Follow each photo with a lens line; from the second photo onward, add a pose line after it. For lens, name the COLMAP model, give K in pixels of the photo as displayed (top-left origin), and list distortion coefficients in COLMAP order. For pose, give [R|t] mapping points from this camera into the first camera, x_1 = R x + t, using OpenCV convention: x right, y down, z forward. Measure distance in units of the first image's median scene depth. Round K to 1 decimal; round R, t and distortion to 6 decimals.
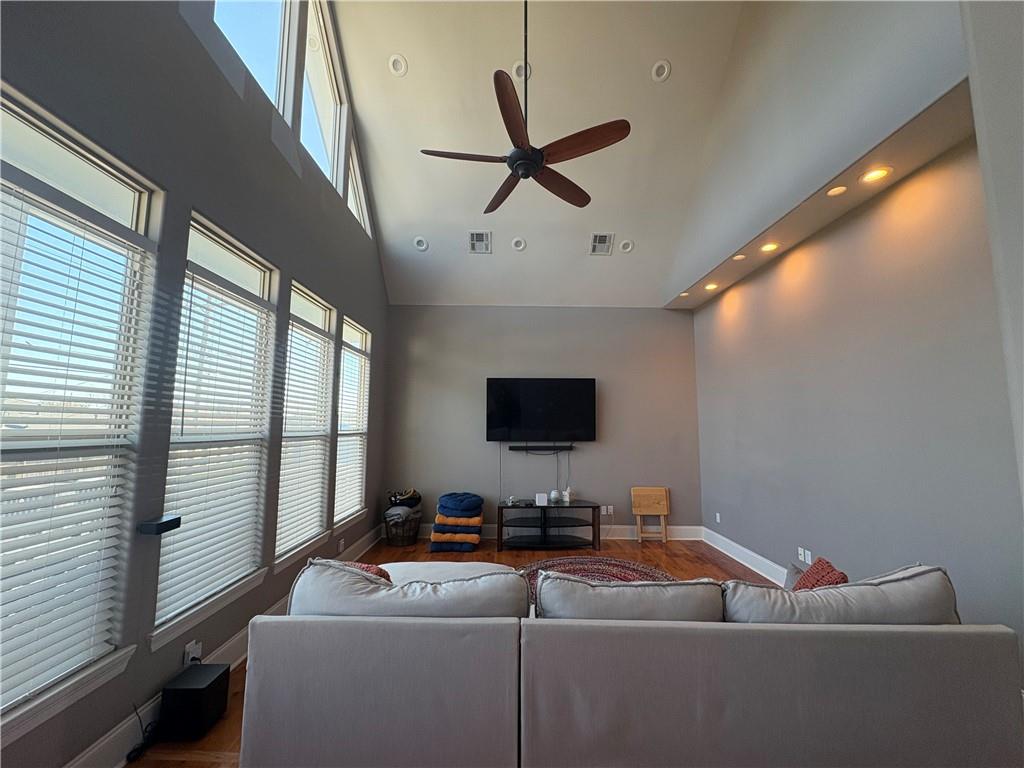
lens RADIAL K [[407.7, 0, 510.5], [0, 407.7, 384.0], [0, 0, 1]] dist [0.001442, 0.000074]
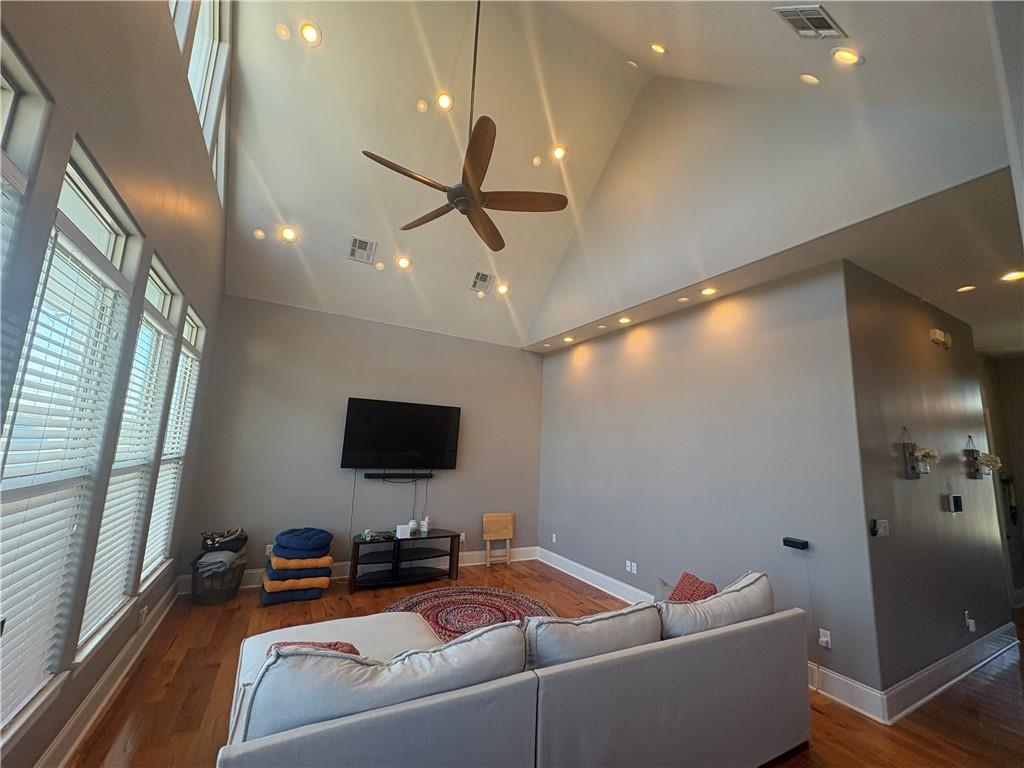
lens RADIAL K [[407.7, 0, 510.5], [0, 407.7, 384.0], [0, 0, 1]] dist [0.001442, 0.000074]
pose [[0.878015, 0.107676, 0.466364, -0.184447], [-0.088515, 0.994089, -0.062874, -0.021113], [-0.470377, 0.013924, 0.882356, 0.038673]]
